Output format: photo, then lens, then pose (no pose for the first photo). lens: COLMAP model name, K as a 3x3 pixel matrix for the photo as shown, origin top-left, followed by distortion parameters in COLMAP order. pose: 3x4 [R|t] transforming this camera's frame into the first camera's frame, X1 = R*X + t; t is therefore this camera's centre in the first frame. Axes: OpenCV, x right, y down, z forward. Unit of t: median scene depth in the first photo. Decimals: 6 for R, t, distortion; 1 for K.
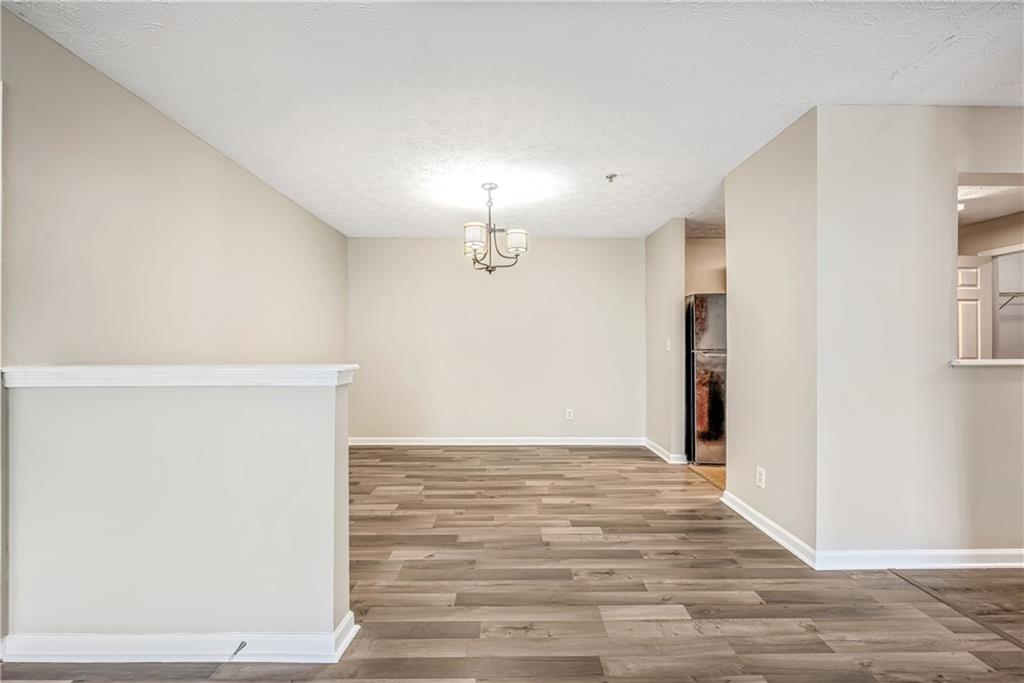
lens RADIAL K [[419.5, 0, 517.5], [0, 419.5, 343.1], [0, 0, 1]] dist [0.000408, -0.000315]
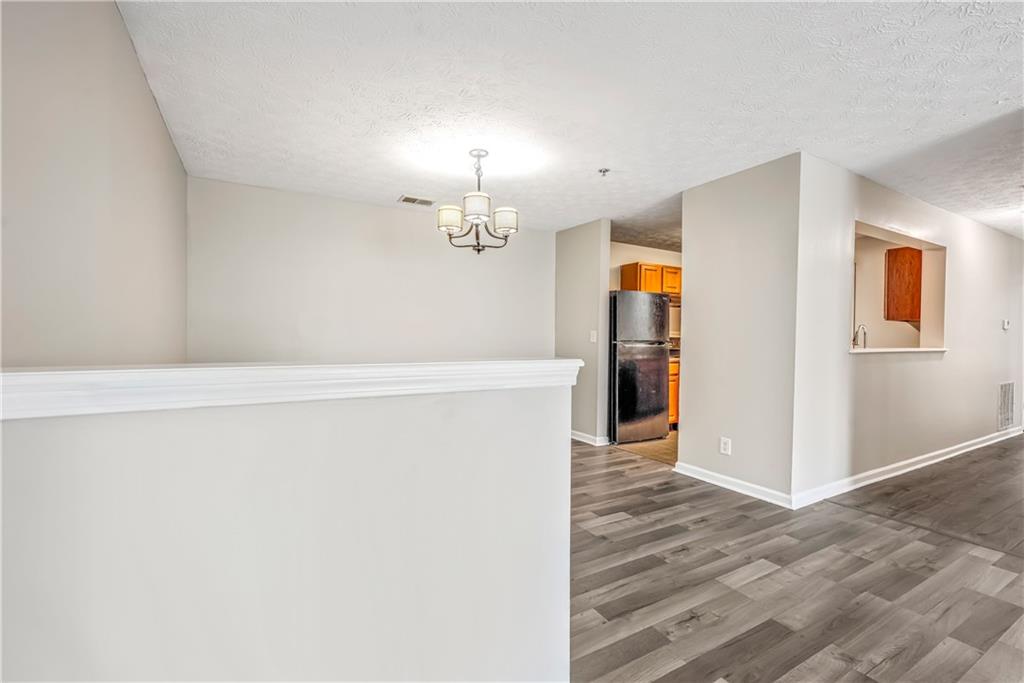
lens RADIAL K [[432.9, 0, 520.0], [0, 432.9, 345.4], [0, 0, 1]] dist [0.003979, 0.000117]
pose [[0.869309, -0.000064, 0.494268, -0.567738], [-0.013047, 0.999649, 0.023075, 0.006609], [-0.494096, -0.026508, 0.869003, 0.212384]]
